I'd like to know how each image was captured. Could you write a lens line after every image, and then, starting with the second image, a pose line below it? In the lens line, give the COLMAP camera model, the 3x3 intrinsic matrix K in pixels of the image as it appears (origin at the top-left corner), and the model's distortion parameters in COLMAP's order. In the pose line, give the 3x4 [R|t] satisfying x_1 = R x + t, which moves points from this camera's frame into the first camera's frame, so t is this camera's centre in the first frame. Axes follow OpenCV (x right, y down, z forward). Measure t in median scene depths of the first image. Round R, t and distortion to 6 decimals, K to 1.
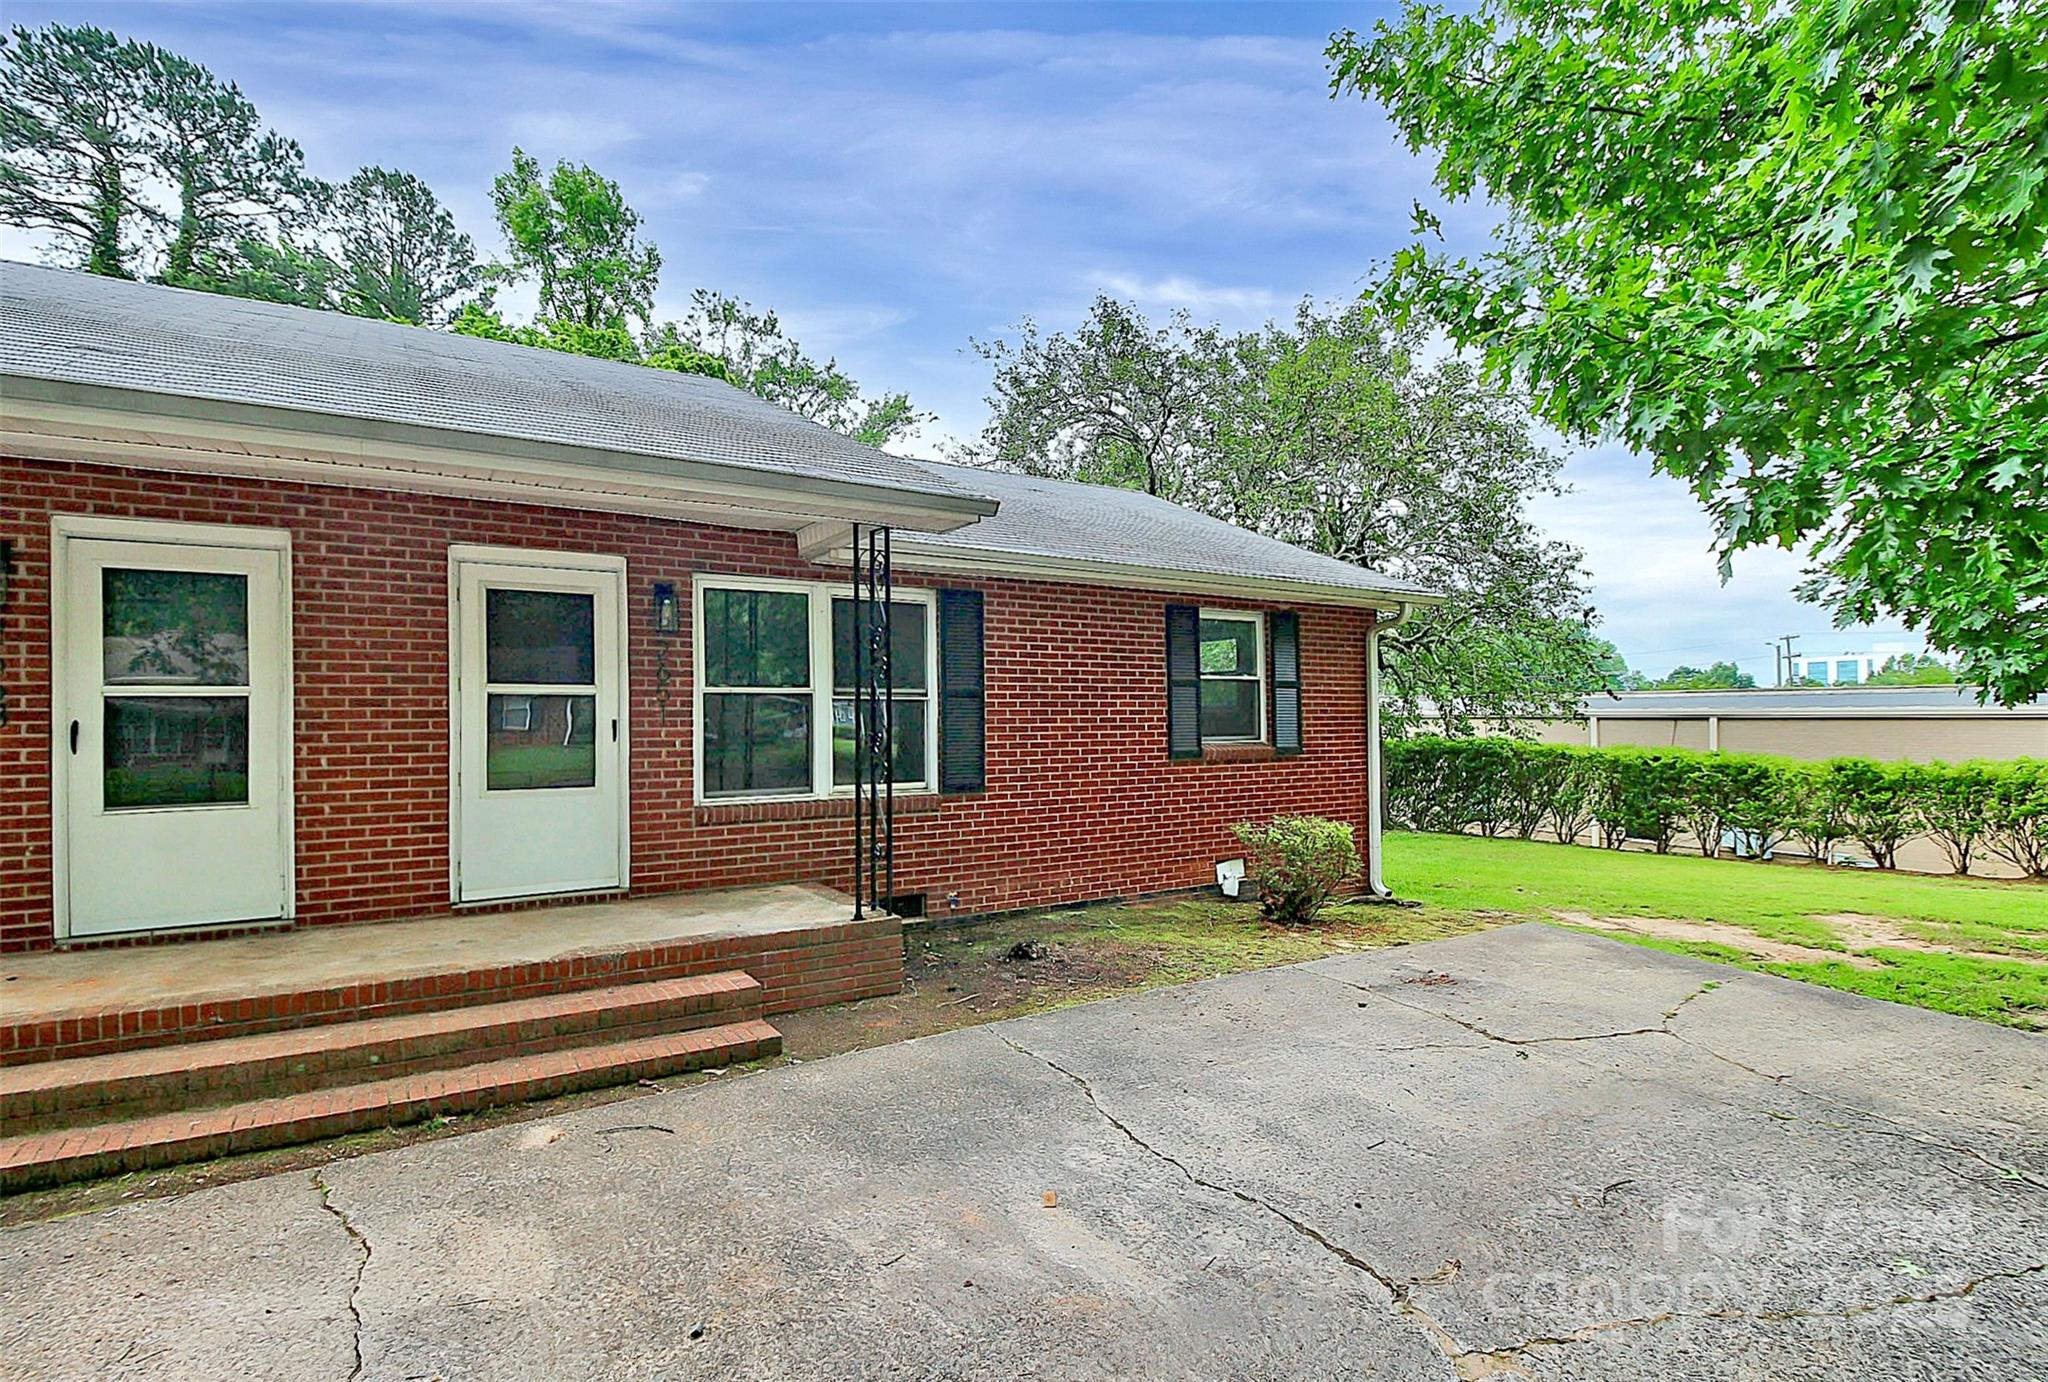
lens RADIAL K [[961.1, 0, 1024.3], [0, 961.1, 722.6], [0, 0, 1]] dist [0.003741, -0.013549]
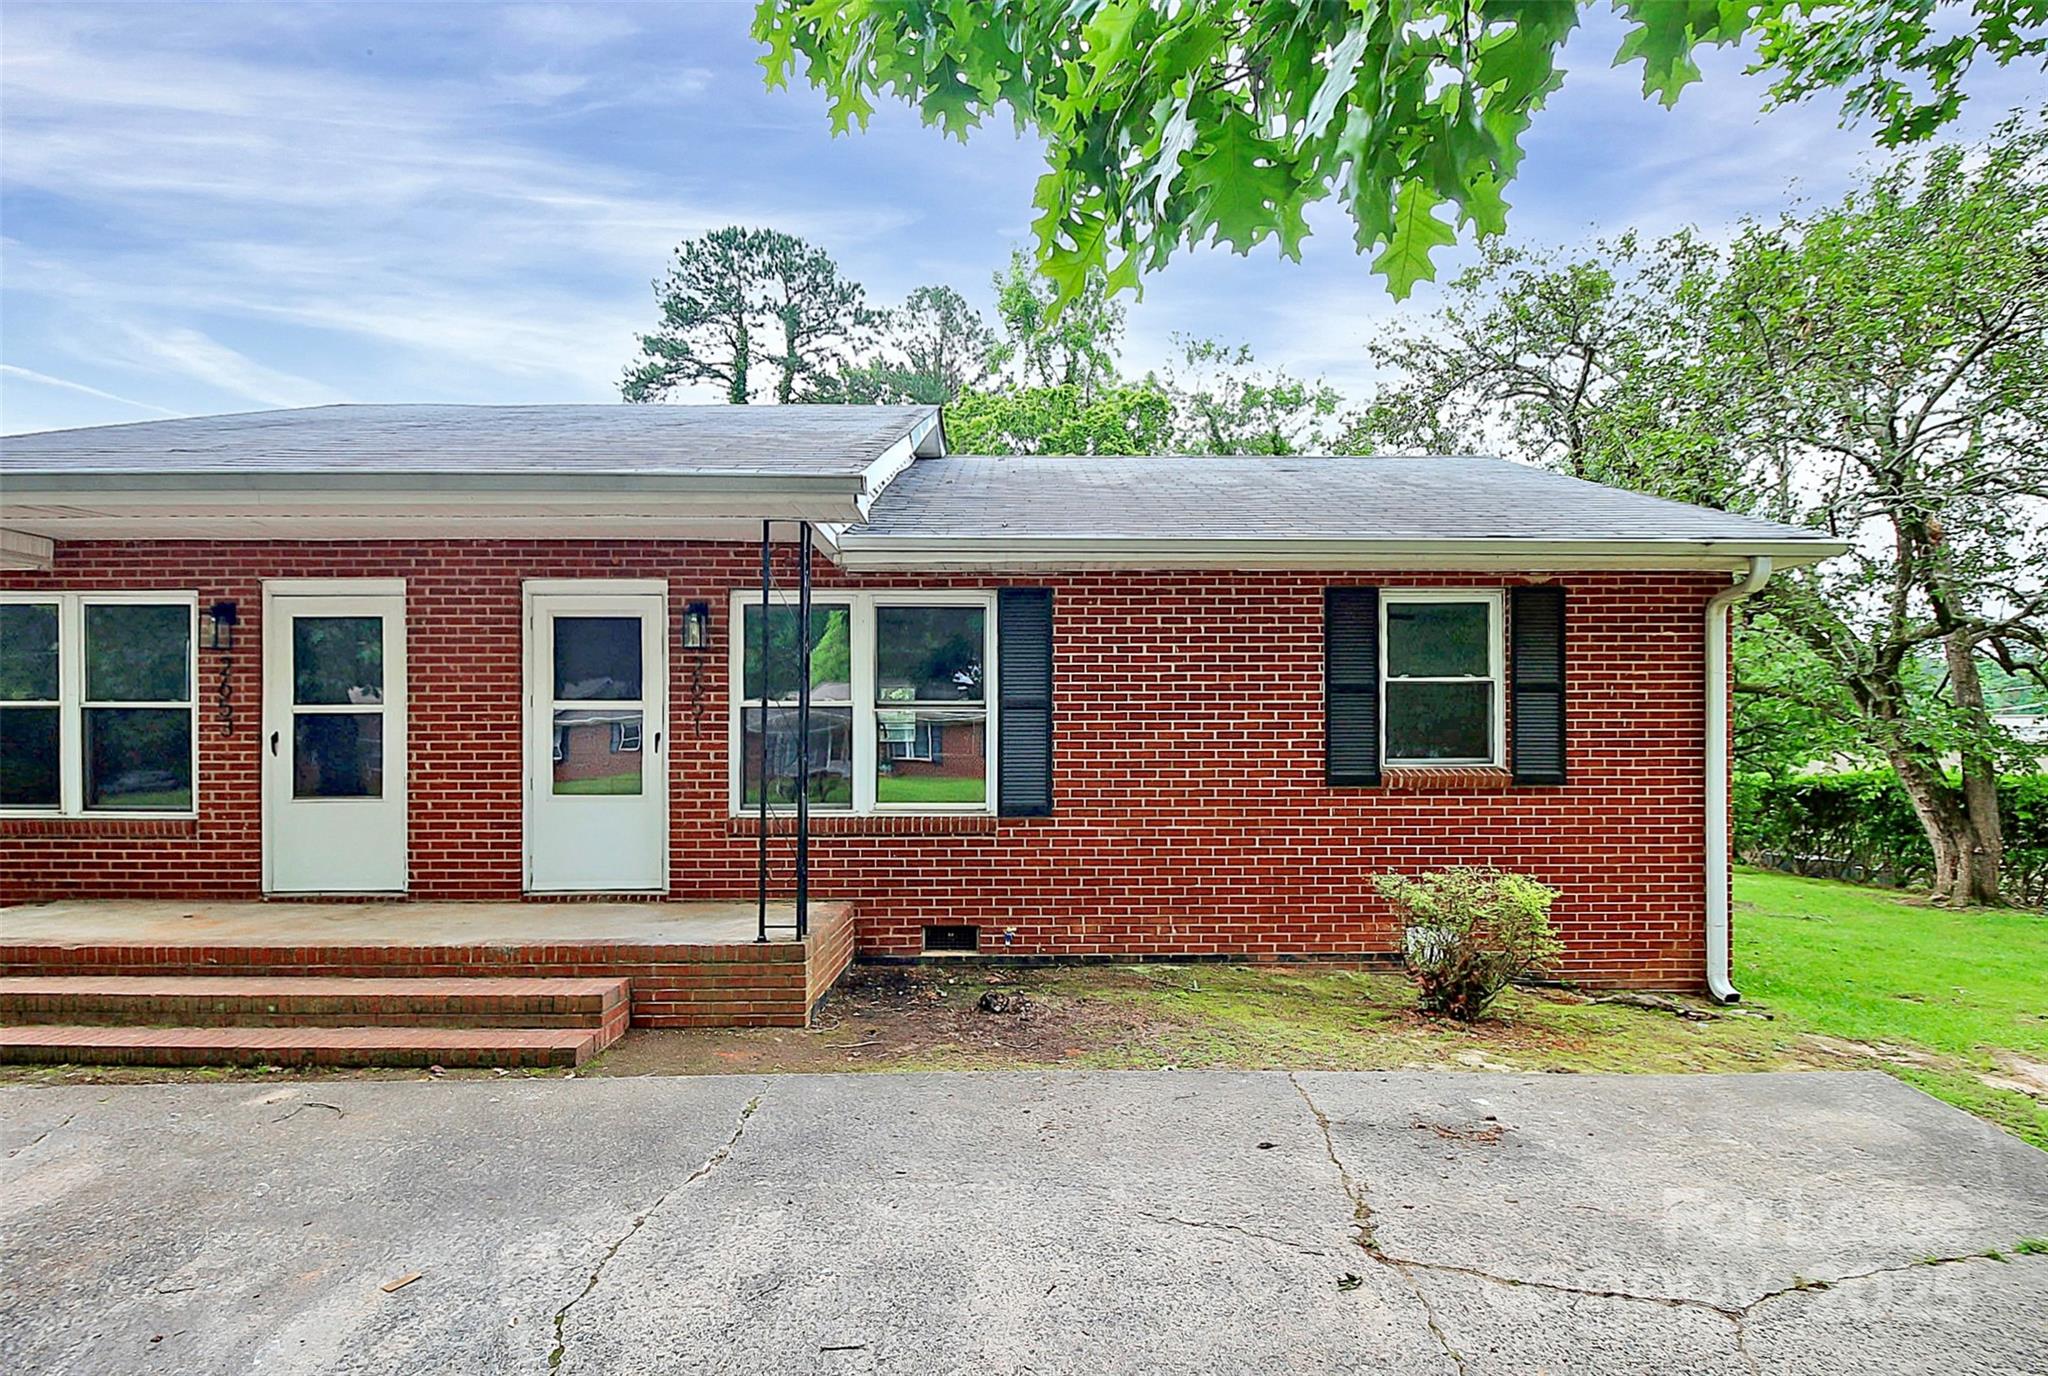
lens RADIAL K [[962.1, 0, 1024.5], [0, 962.1, 751.7], [0, 0, 1]] dist [0.004209, -0.014620]
pose [[0.861224, 0.004653, -0.508205, 0.503789], [-0.005308, 0.999986, 0.000161, 0.017020], [0.508198, 0.002558, 0.861236, 0.305682]]
